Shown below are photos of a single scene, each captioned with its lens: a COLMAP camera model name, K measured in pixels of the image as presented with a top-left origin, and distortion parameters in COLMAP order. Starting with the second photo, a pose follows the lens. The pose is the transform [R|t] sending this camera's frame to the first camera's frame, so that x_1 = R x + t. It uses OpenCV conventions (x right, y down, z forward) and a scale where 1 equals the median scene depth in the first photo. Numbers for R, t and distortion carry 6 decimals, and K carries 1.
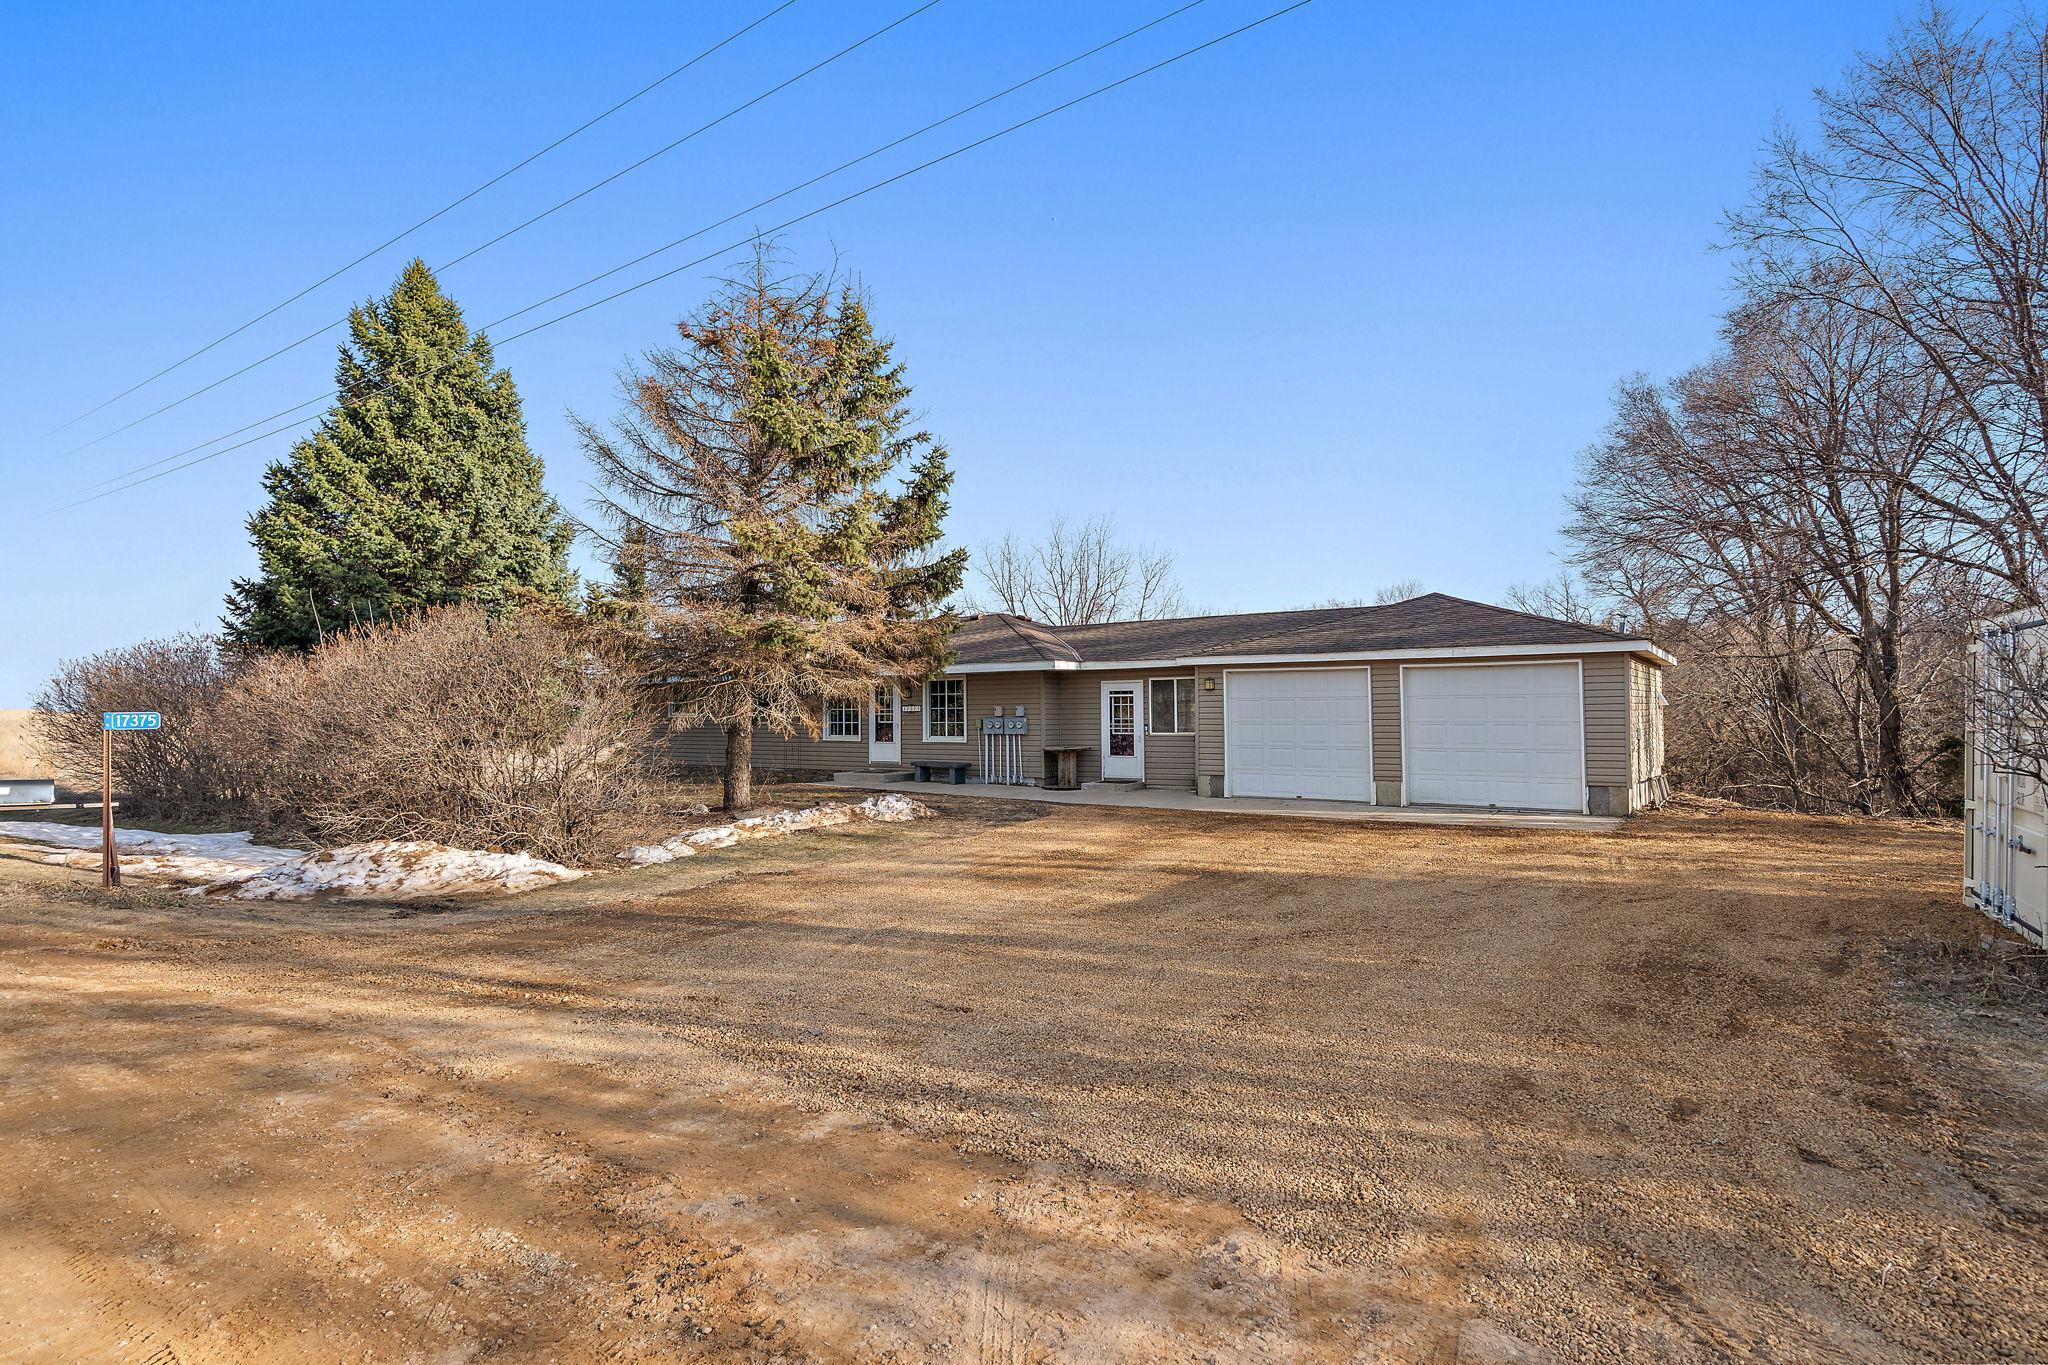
lens RADIAL K [[1049.4, 0, 1016.6], [0, 1049.4, 667.3], [0, 0, 1]] dist [-0.003346, 0.000110]
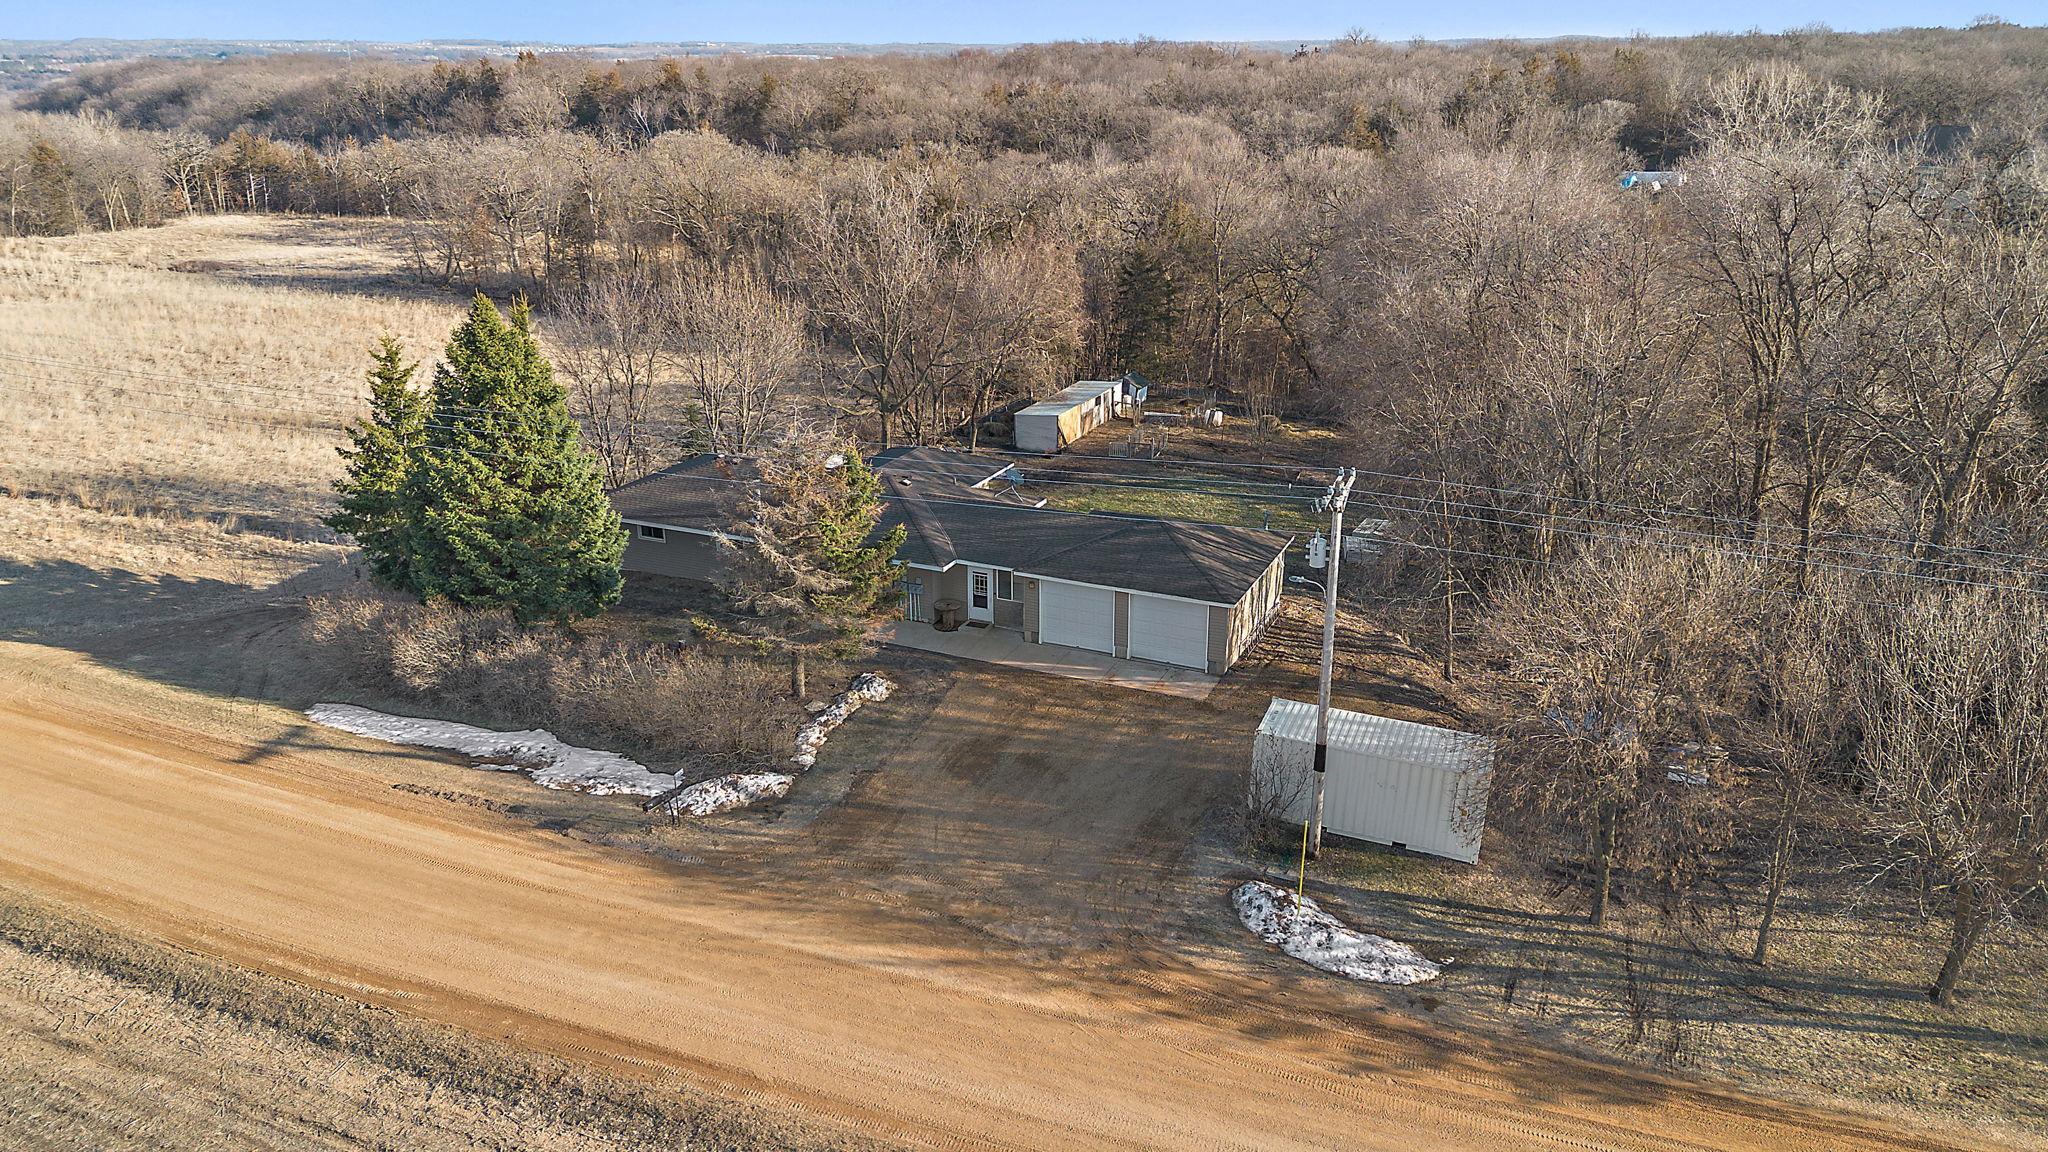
lens RADIAL K [[1457.0, 0, 1025.9], [0, 1457.0, 568.7], [0, 0, 1]] dist [0.081497, -0.082124]
pose [[0.981280, -0.056089, 0.184240, -0.263639], [-0.016975, 0.927738, 0.372846, -0.872227], [-0.191839, -0.368993, 0.909418, -1.164719]]
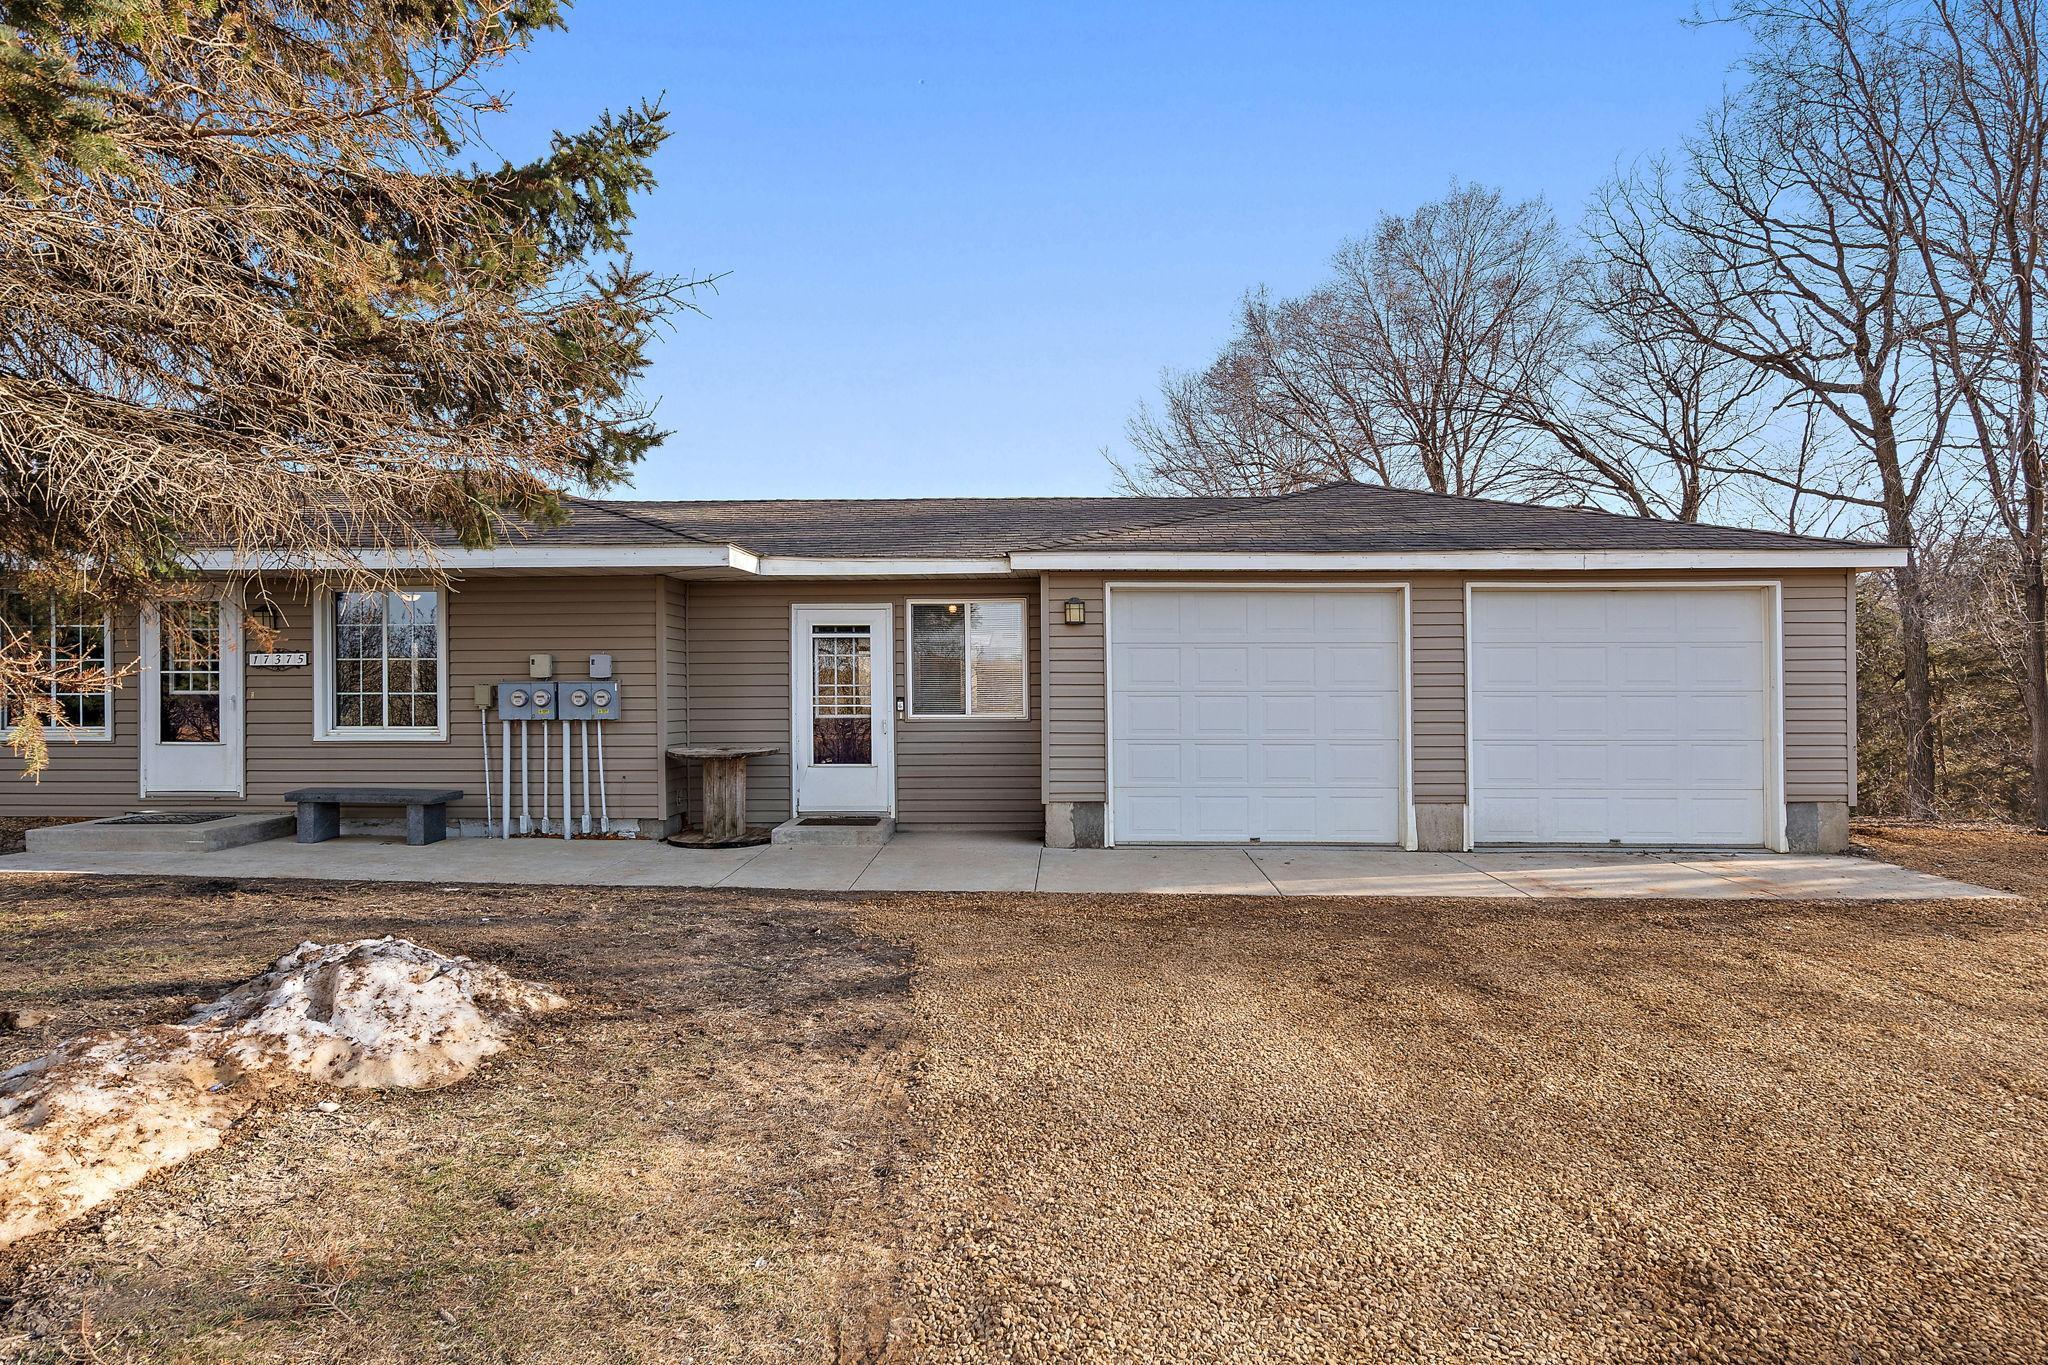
lens RADIAL K [[1148.6, 0, 1024.0], [0, 1148.6, 682.5], [0, 0, 1]] dist [-0.000500, -0.000149]
pose [[0.840524, 0.009390, 0.541693, -0.110930], [-0.027212, 0.999319, 0.024902, 0.033266], [-0.541090, -0.035672, 0.840208, 0.533222]]
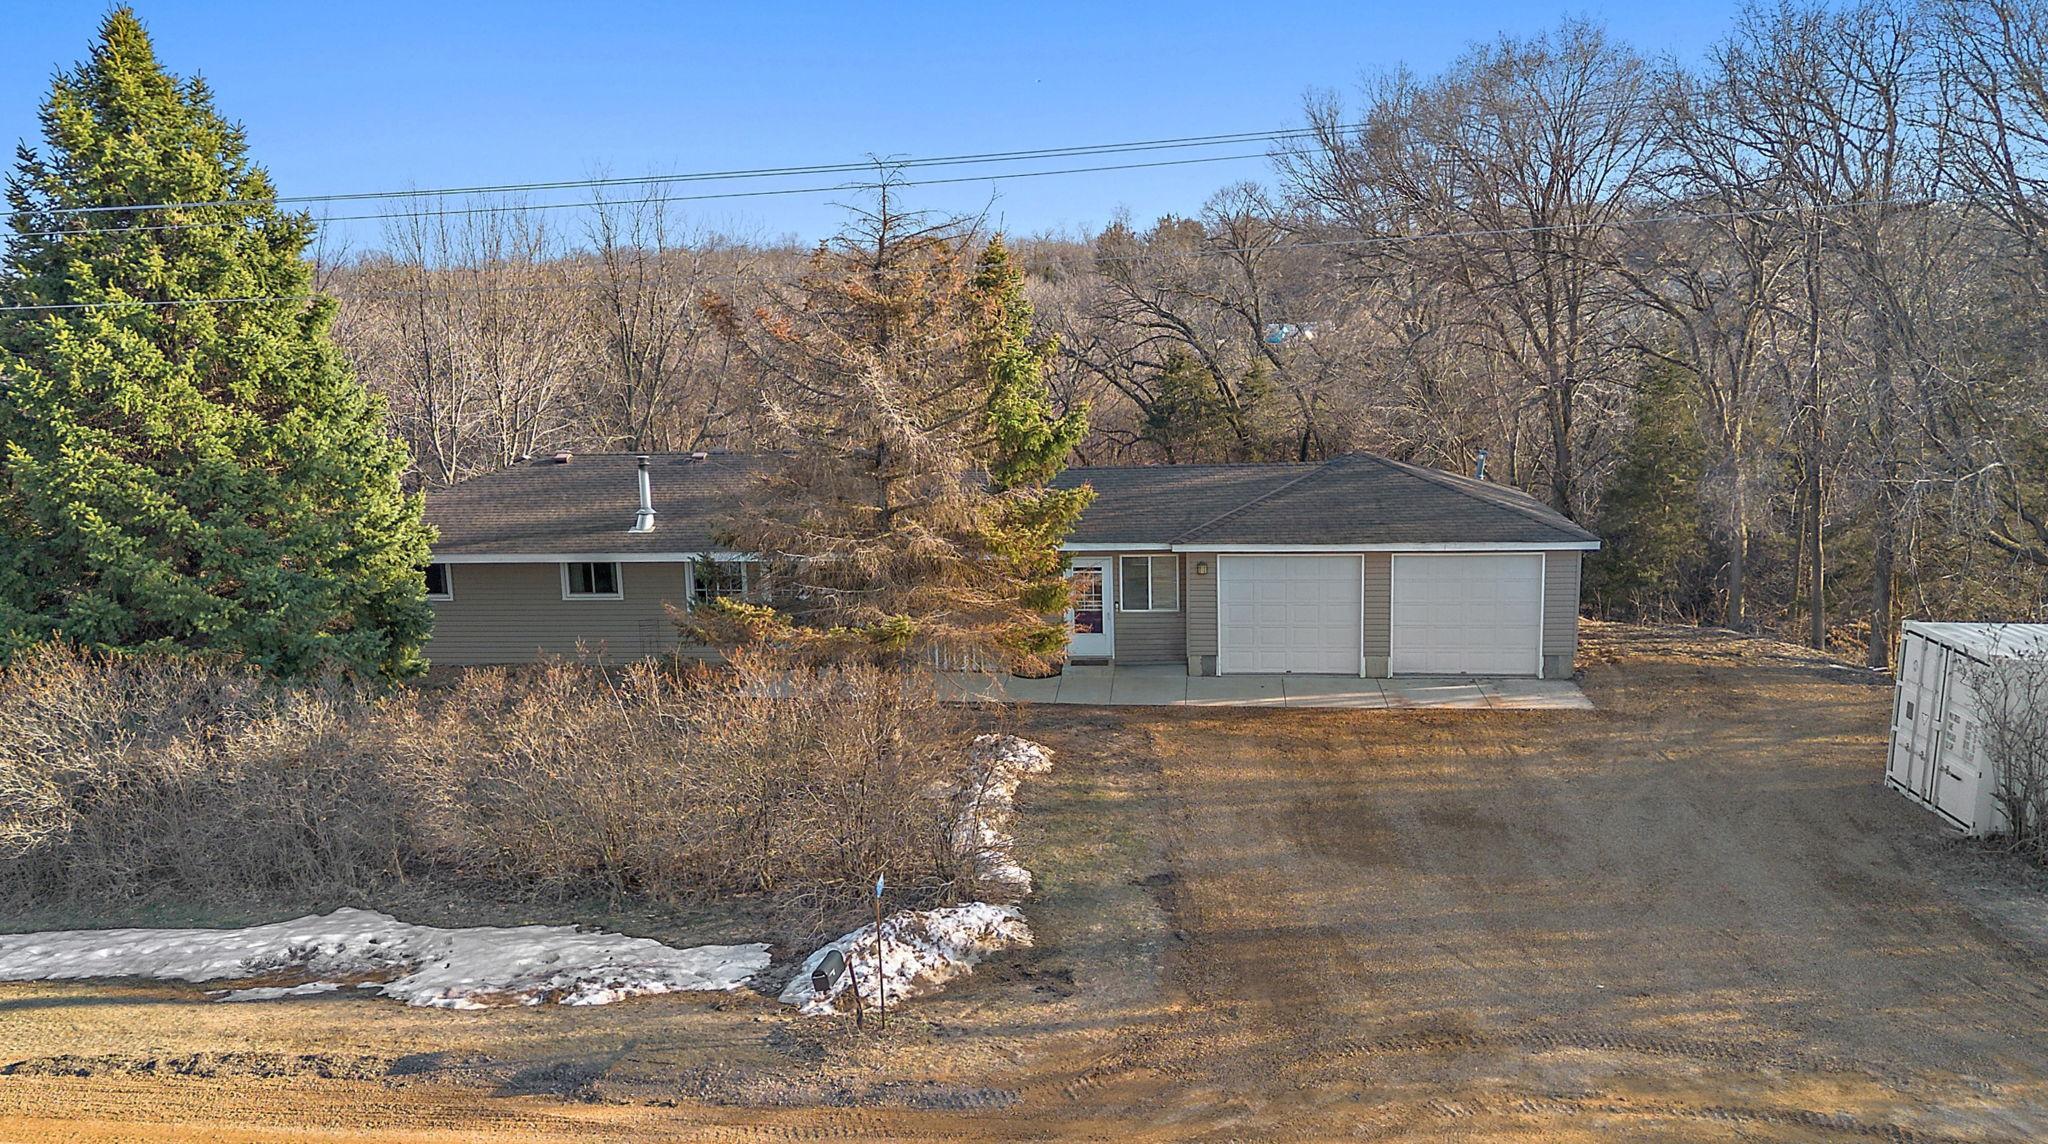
lens RADIAL K [[1569.5, 0, 1008.7], [0, 1569.5, 576.8], [0, 0, 1]] dist [0.043489, -0.007343]
pose [[0.882653, -0.098825, 0.459518, -0.631380], [0.000538, 0.977858, 0.209268, -0.272332], [-0.470024, -0.184464, 0.863163, -0.204547]]
